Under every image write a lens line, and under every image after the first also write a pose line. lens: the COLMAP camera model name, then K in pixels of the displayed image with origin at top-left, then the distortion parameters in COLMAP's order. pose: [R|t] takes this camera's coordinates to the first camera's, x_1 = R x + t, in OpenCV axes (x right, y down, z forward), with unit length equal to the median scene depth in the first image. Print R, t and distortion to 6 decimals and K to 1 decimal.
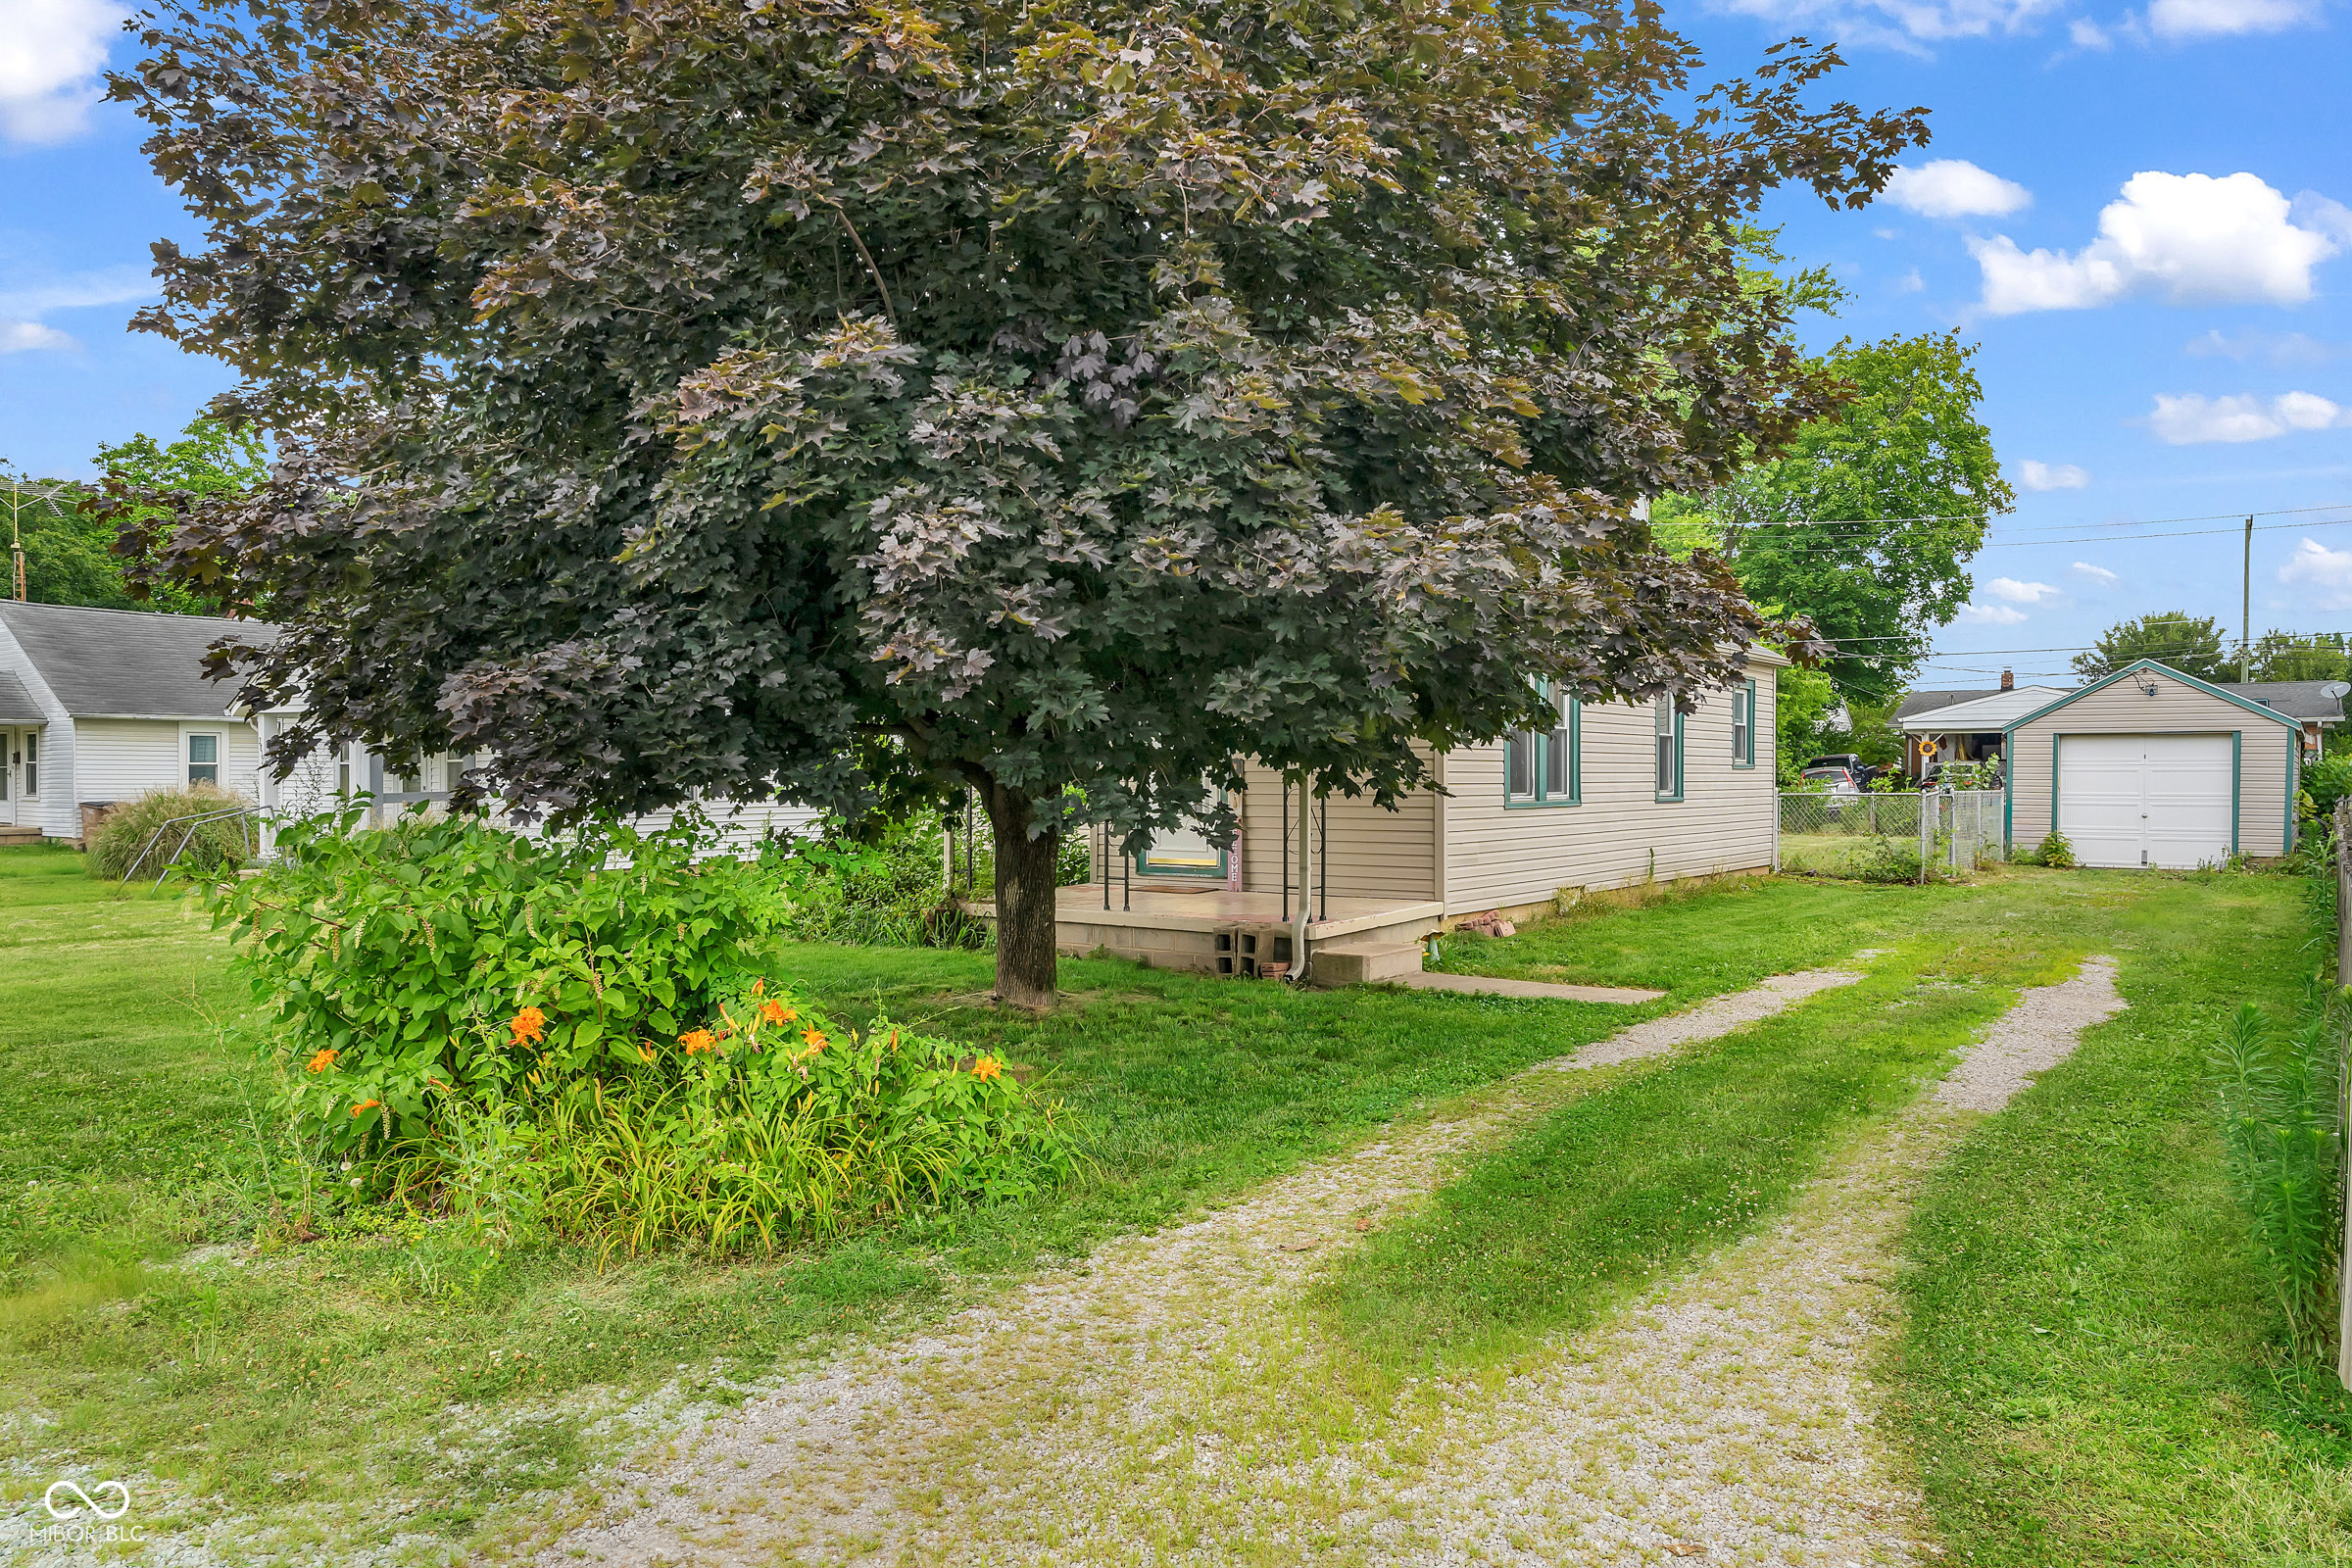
lens RADIAL K [[1624.2, 0, 1173.7], [0, 1624.2, 780.3], [0, 0, 1]] dist [0.007881, 0.006288]
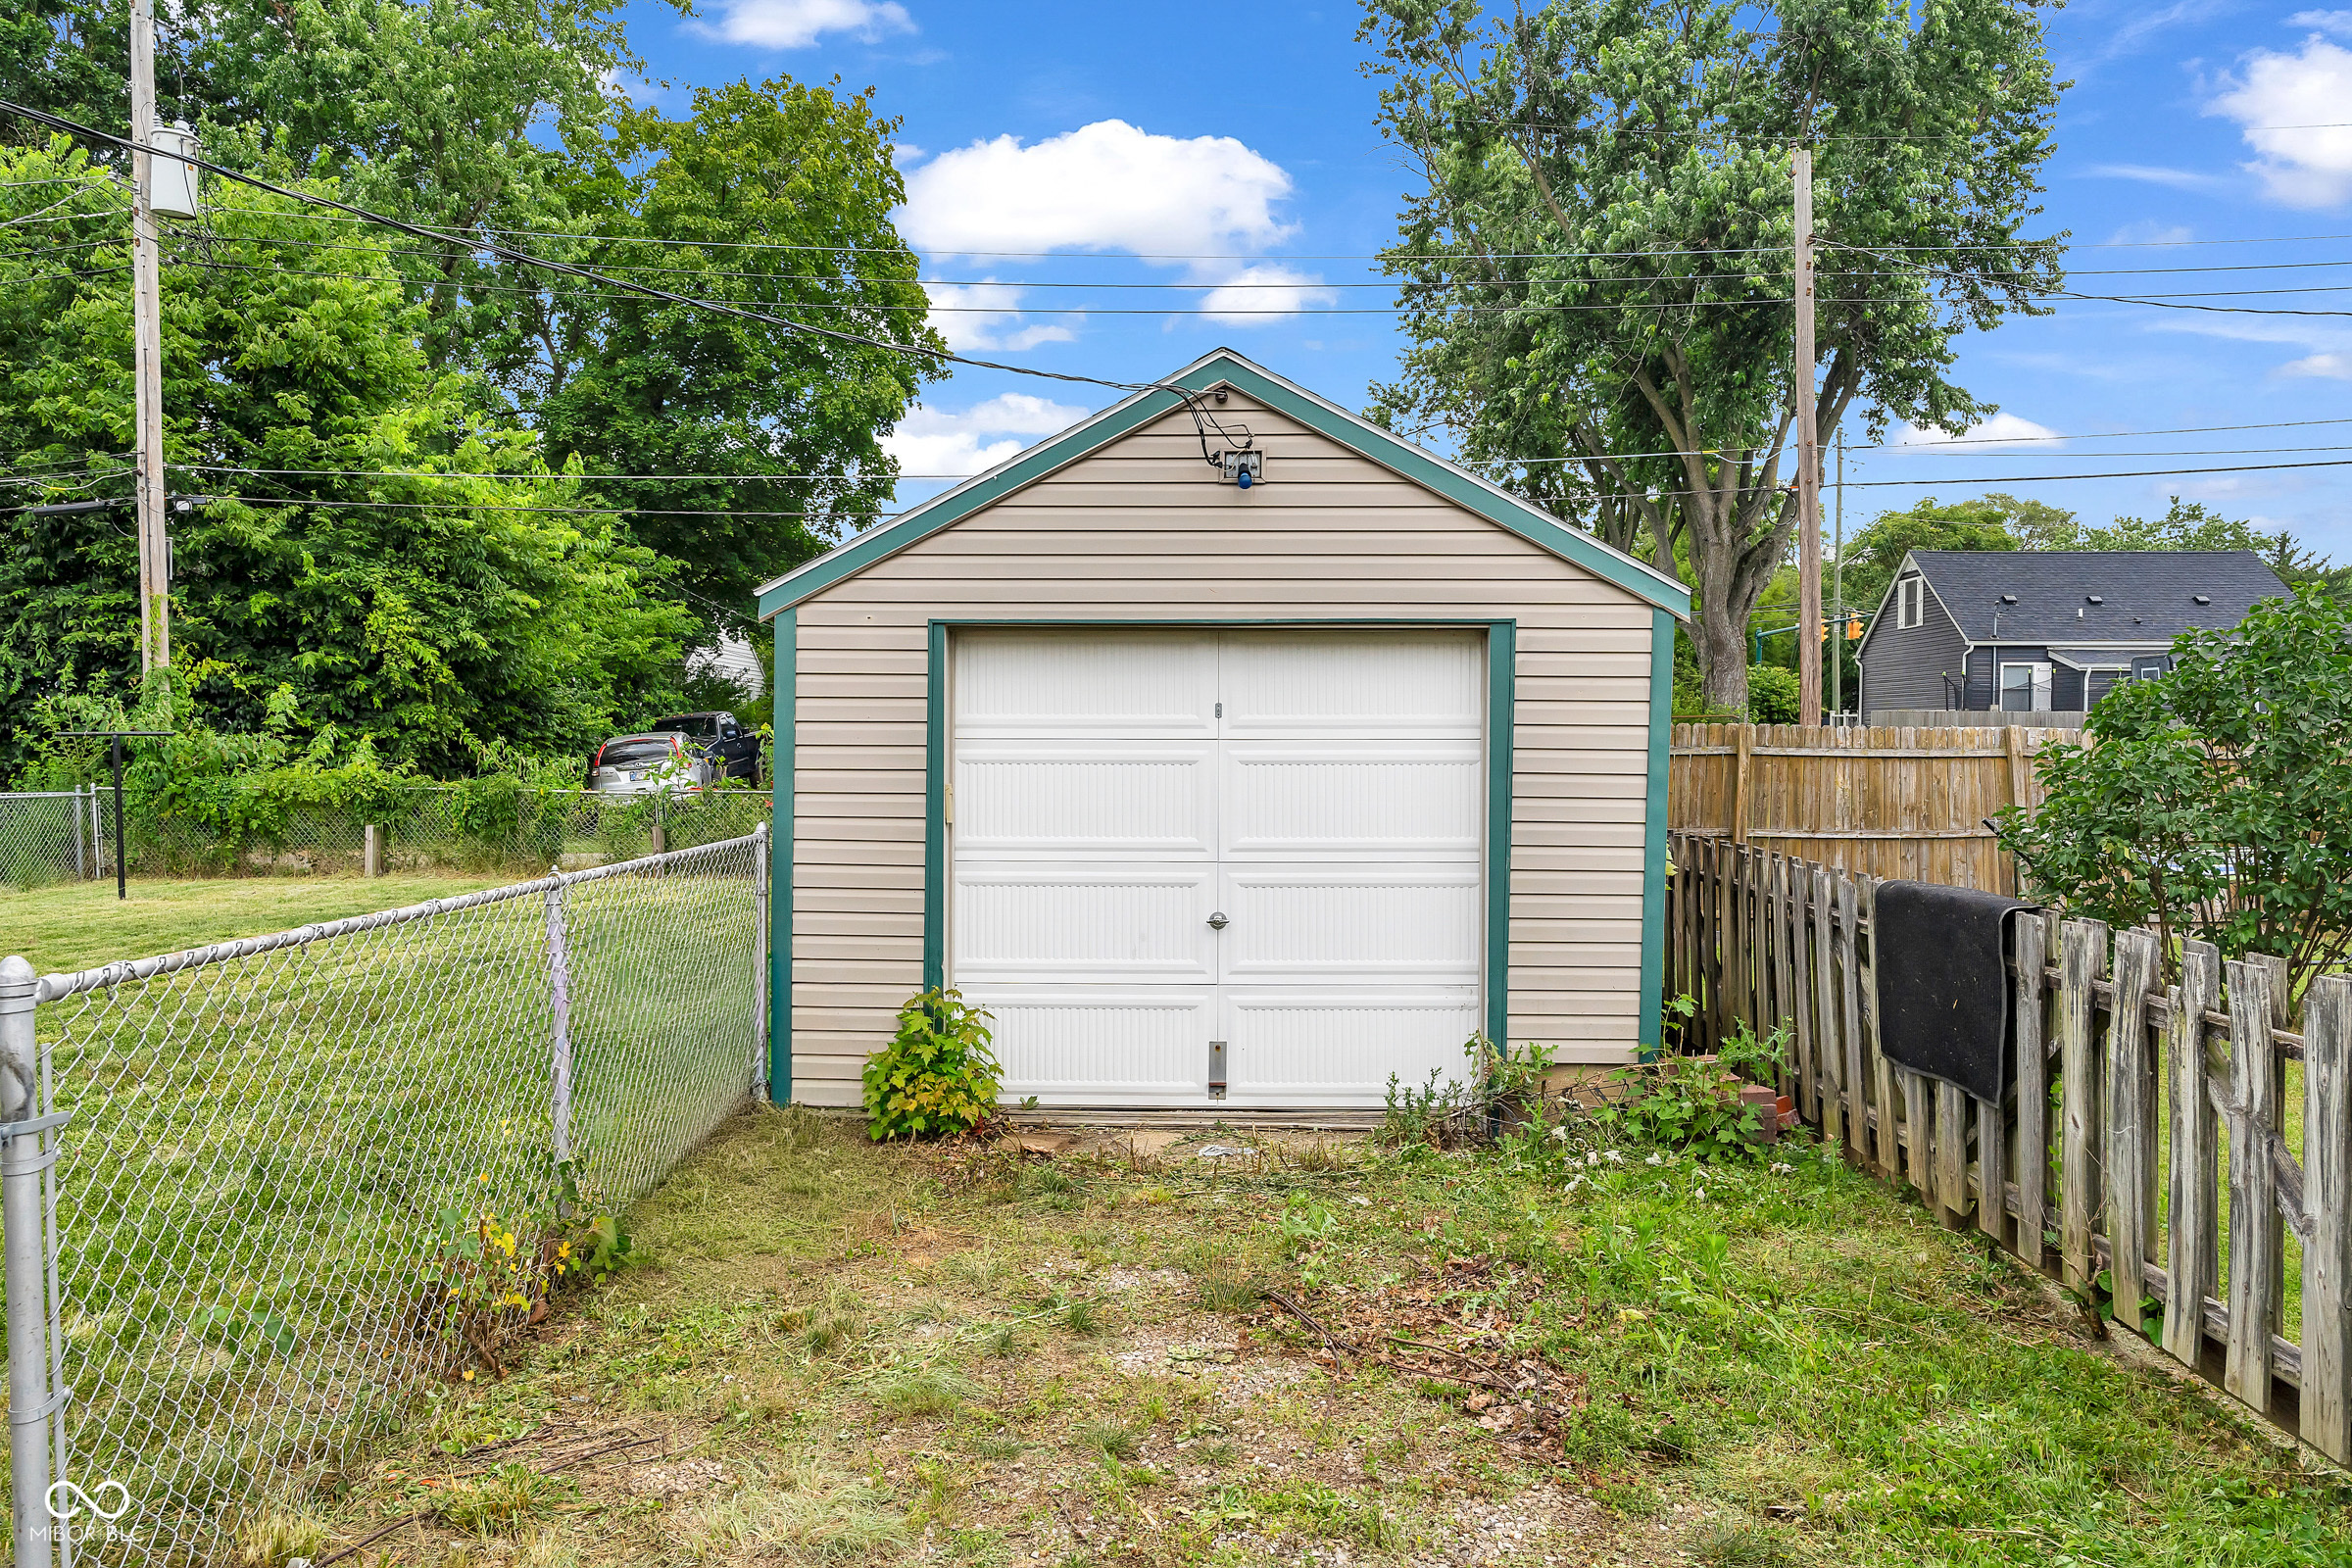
lens RADIAL K [[1624.2, 0, 1182.8], [0, 1624.2, 772.7], [0, 0, 1]] dist [0.007881, 0.006288]
pose [[0.826014, -0.012619, 0.563508, 0.195536], [0.001726, 0.999801, 0.019859, -0.004313], [-0.563647, -0.015431, 0.825872, 0.348597]]
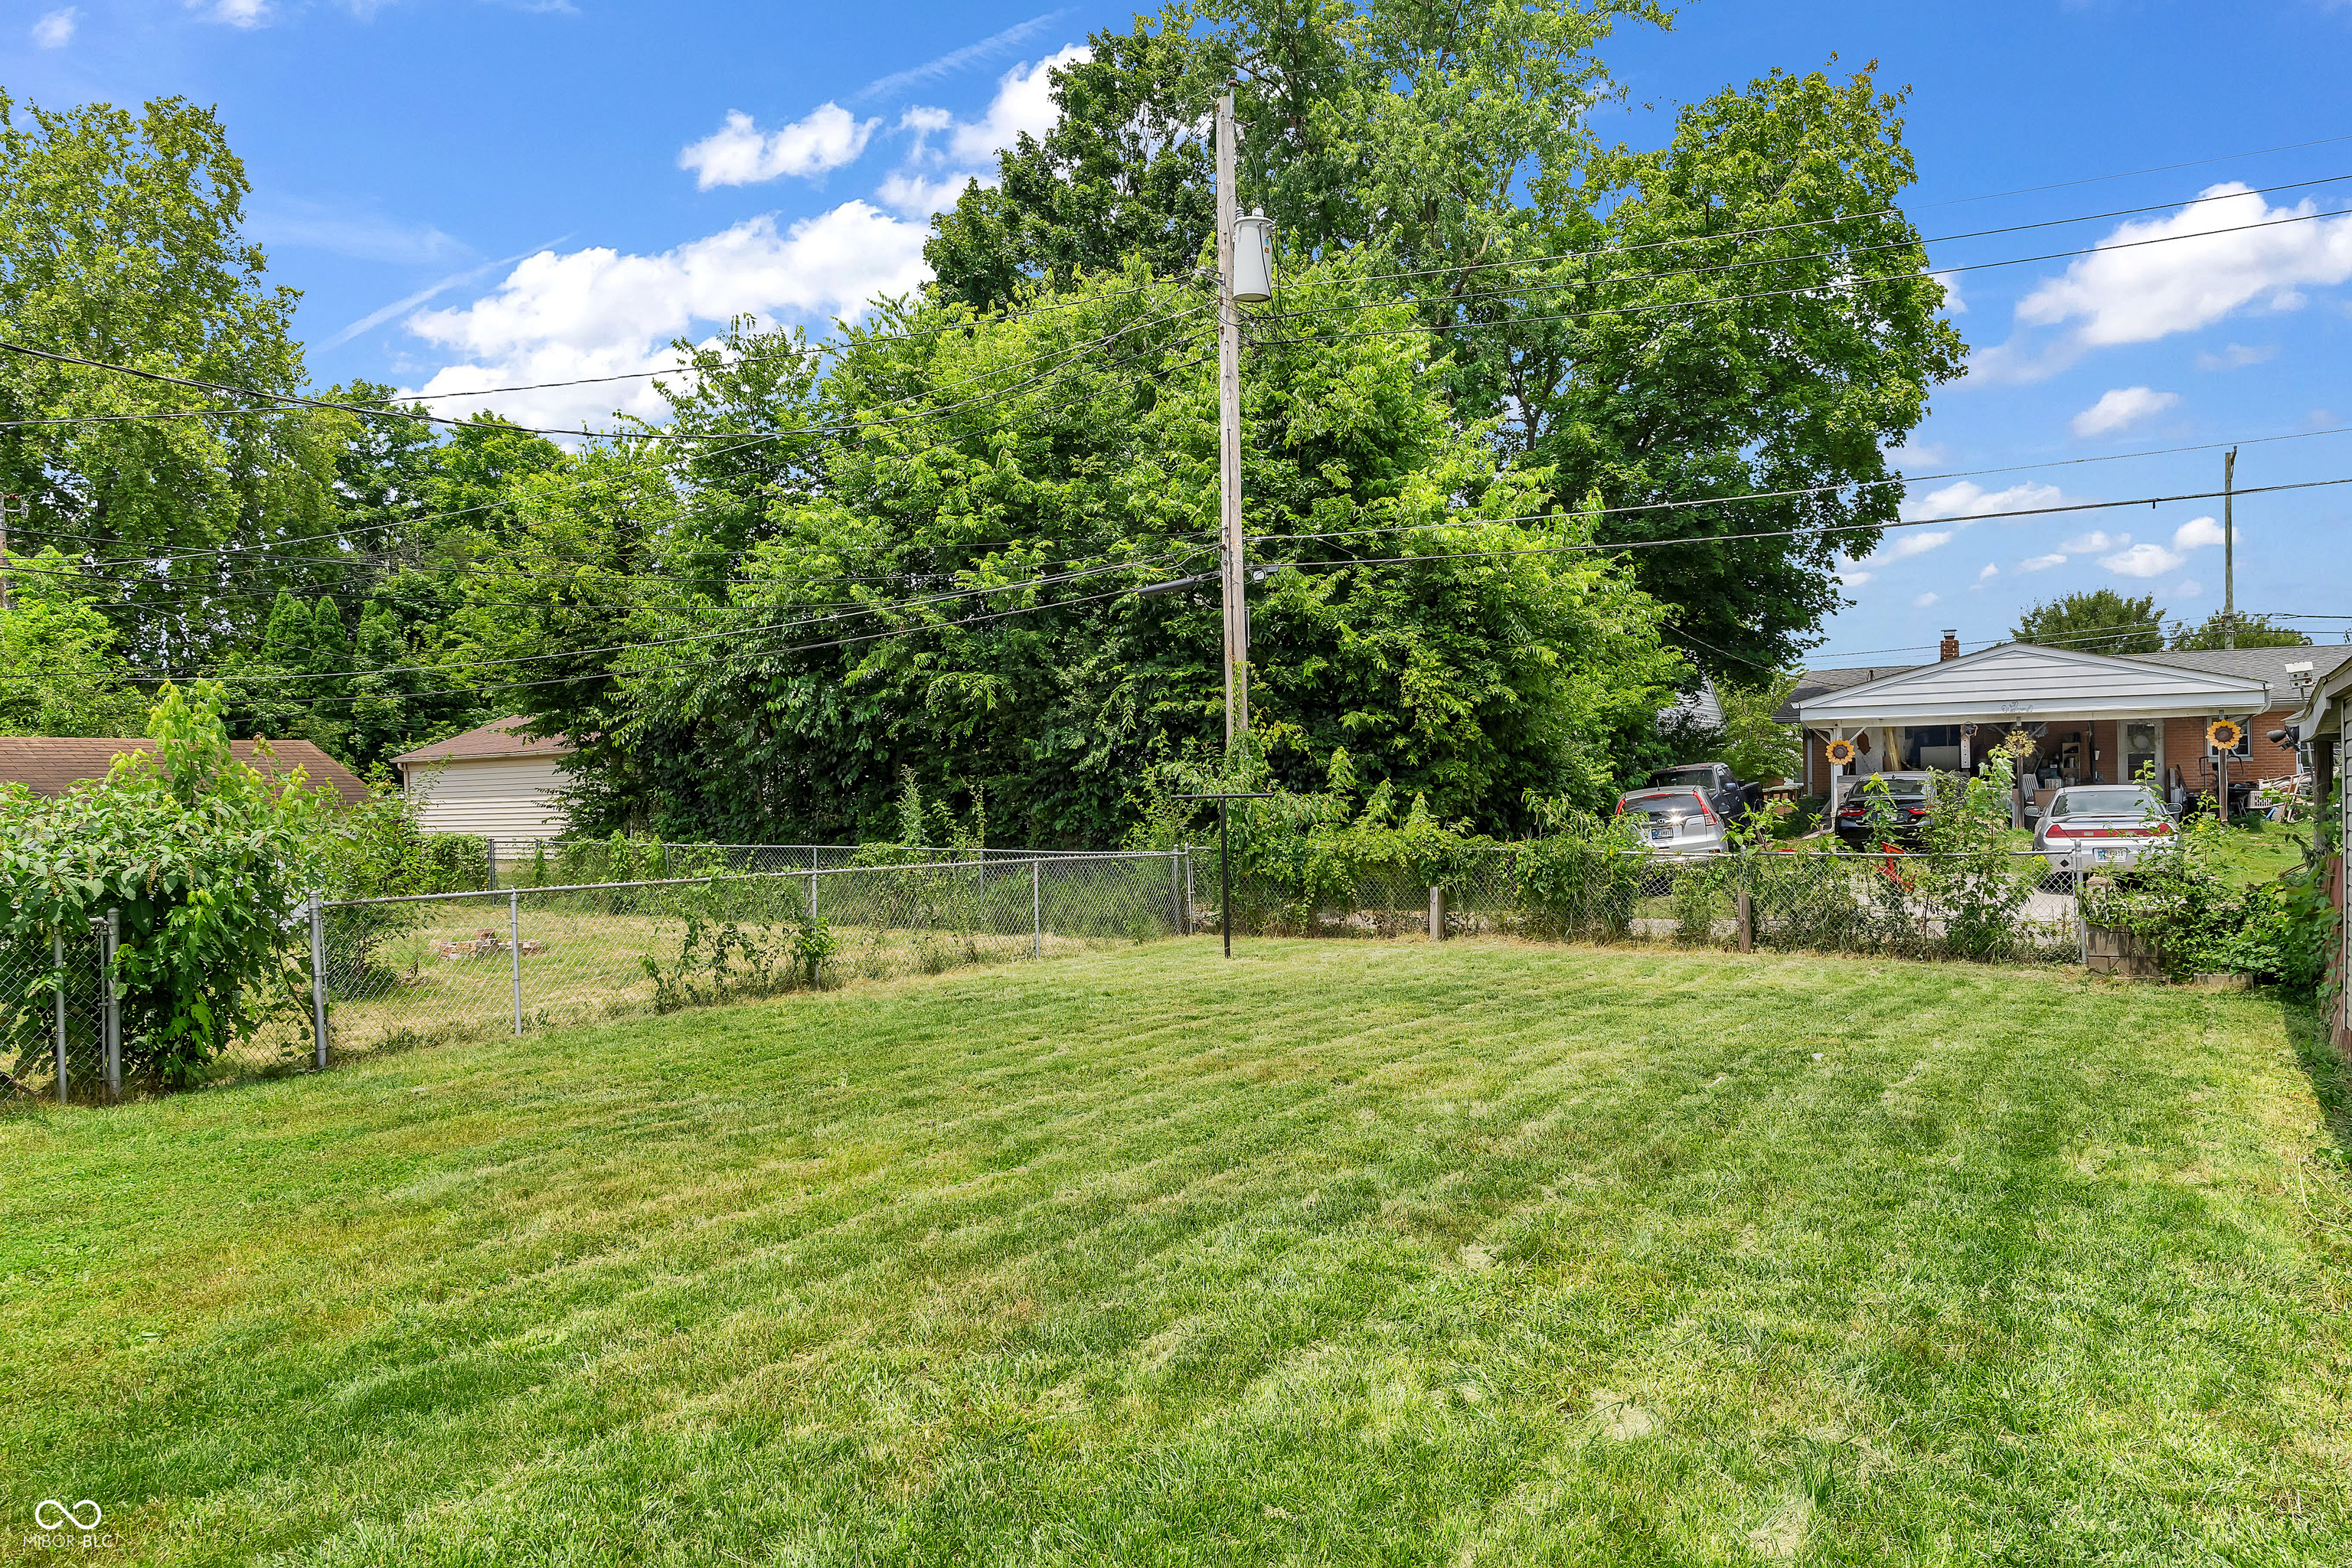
lens RADIAL K [[1624.2, 0, 1197.7], [0, 1624.2, 774.1], [0, 0, 1]] dist [0.007881, 0.006288]
pose [[0.997375, -0.014184, 0.071011, 0.176065], [0.015409, 0.999741, -0.016739, -0.004953], [-0.070755, 0.017789, 0.997335, 0.401346]]
